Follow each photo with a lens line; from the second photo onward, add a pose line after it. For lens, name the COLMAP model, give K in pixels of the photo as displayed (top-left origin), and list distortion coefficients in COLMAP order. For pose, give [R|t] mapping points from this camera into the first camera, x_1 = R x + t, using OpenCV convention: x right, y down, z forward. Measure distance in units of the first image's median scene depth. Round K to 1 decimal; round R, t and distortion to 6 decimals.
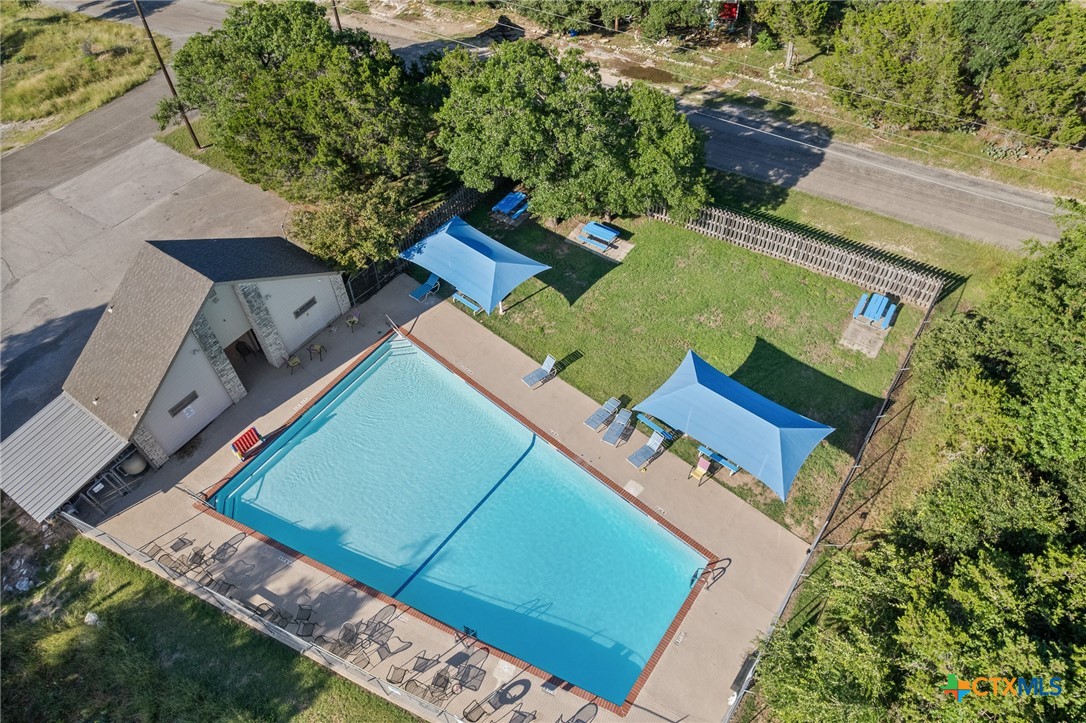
lens RADIAL K [[701.4, 0, 543.1], [0, 701.4, 355.0], [0, 0, 1]] dist [-0.081502, 0.070948]
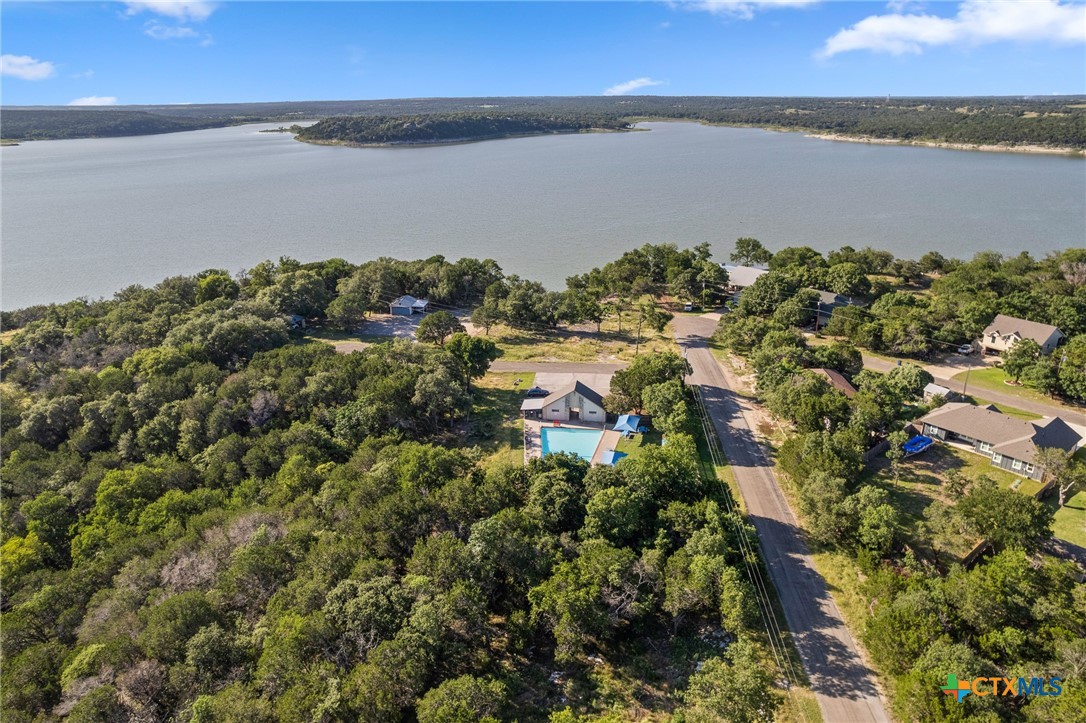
lens RADIAL K [[708.2, 0, 541.4], [0, 708.2, 369.3], [0, 0, 1]] dist [-0.064166, 0.042529]
pose [[0.447317, 0.342861, -0.826047, 2.766974], [-0.664422, 0.745663, -0.050298, 0.144423], [0.598707, 0.571343, 0.561353, -1.561819]]
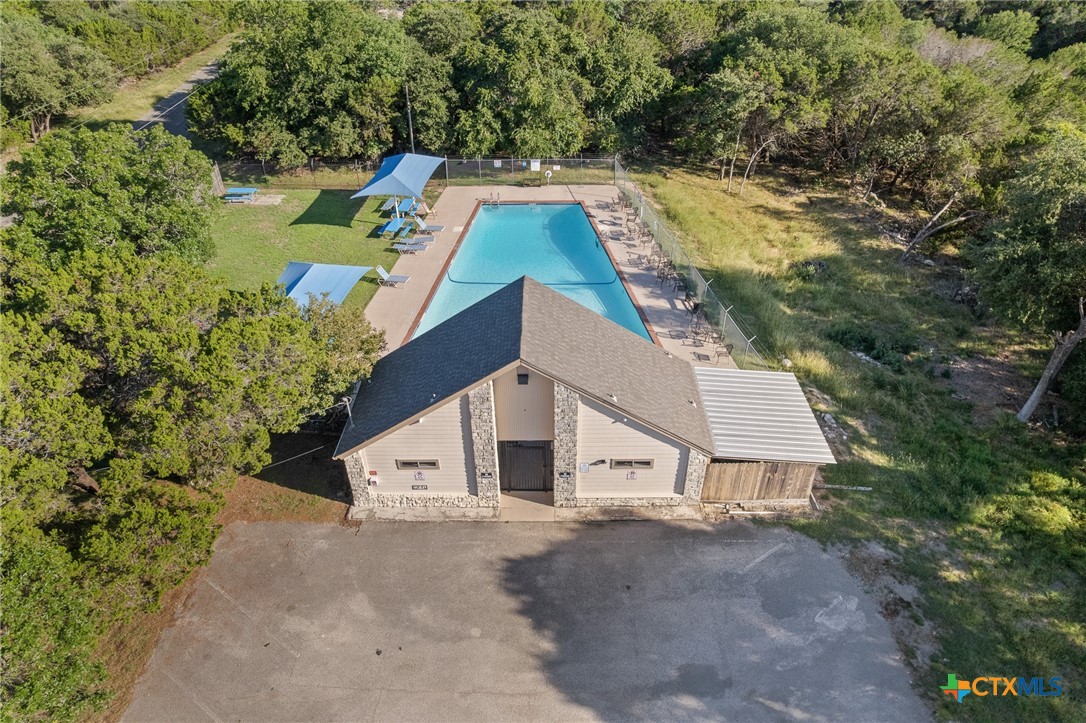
lens RADIAL K [[696.4, 0, 541.7], [0, 696.4, 358.8], [0, 0, 1]] dist [-0.074573, 0.063615]
pose [[-0.562928, -0.450523, 0.692922, -0.966909], [0.632153, 0.305395, 0.712121, -0.574619], [-0.532442, 0.838906, 0.112884, 0.841841]]
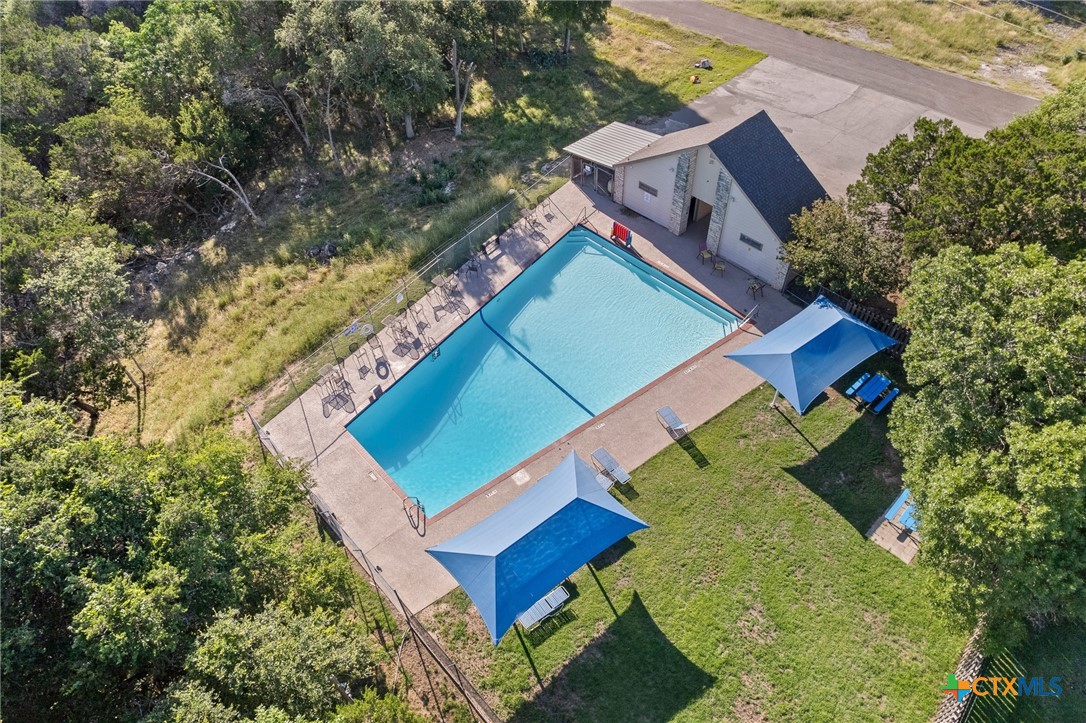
lens RADIAL K [[695.4, 0, 549.7], [0, 695.4, 357.5], [0, 0, 1]] dist [-0.081785, 0.073119]
pose [[-0.191345, 0.740334, -0.644432, 0.560178], [-0.711684, 0.347503, 0.610530, -0.450105], [0.675939, 0.575454, 0.460391, 0.398730]]
